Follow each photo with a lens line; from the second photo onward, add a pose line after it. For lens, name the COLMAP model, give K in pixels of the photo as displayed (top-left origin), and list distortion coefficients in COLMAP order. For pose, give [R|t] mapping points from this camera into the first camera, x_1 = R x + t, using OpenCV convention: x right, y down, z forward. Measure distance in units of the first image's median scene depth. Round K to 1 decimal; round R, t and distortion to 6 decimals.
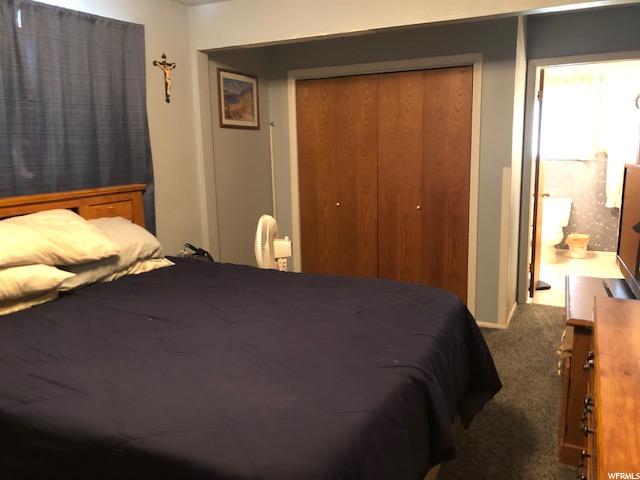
lens RADIAL K [[530.5, 0, 320.0], [0, 530.5, 240.0], [0, 0, 1]] dist [0.078999, -0.083378]
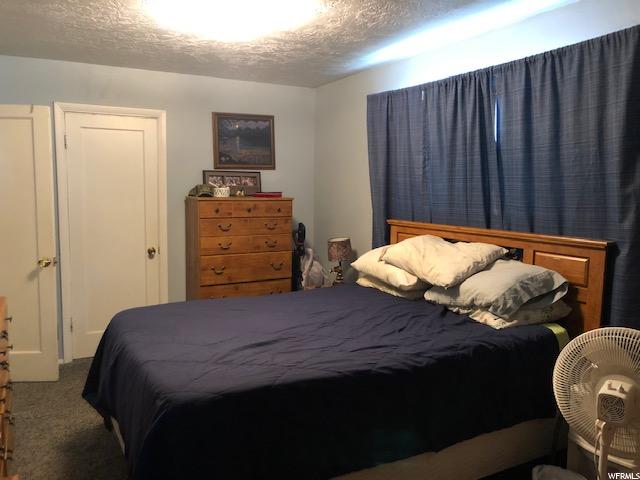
lens RADIAL K [[530.5, 0, 320.0], [0, 530.5, 240.0], [0, 0, 1]] dist [0.078999, -0.083378]
pose [[-0.625176, 0.096315, -0.774518, 0.605051], [-0.136544, 0.963555, 0.230038, -0.277059], [0.768447, 0.249570, -0.589240, 1.403180]]
